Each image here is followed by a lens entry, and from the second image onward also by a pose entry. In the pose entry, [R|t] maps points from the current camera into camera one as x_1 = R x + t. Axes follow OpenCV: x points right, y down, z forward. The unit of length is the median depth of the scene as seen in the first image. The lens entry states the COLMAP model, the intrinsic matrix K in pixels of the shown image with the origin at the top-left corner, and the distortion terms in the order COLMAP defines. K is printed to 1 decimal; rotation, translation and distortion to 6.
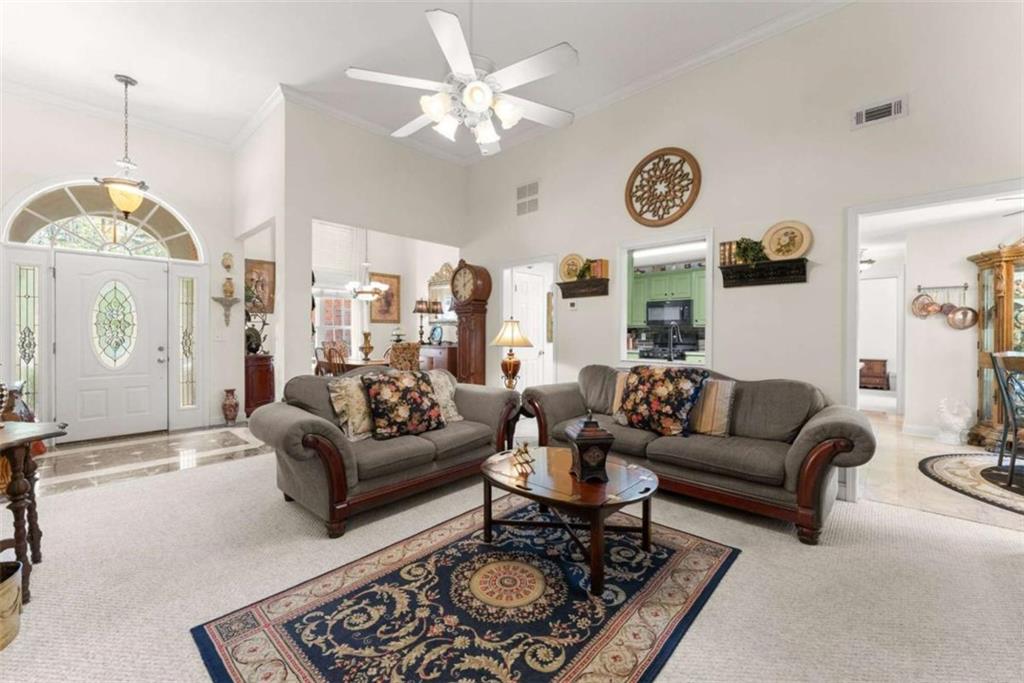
lens RADIAL K [[412.2, 0, 513.3], [0, 412.2, 336.7], [0, 0, 1]] dist [-0.001633, 0.000101]
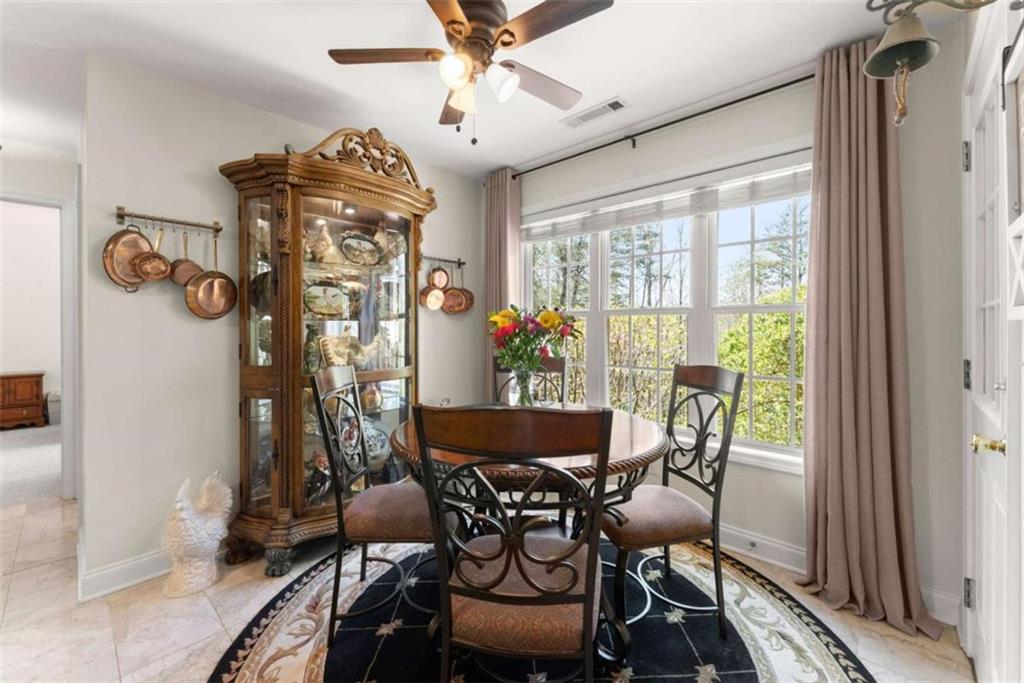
lens RADIAL K [[423.1, 0, 513.0], [0, 423.1, 327.8], [0, 0, 1]] dist [-0.001357, 0.000034]
pose [[0.001133, -0.004081, 0.999991, 0.611166], [0.006990, 0.999967, 0.004073, -0.007606], [-0.999975, 0.006986, 0.001161, 0.656556]]
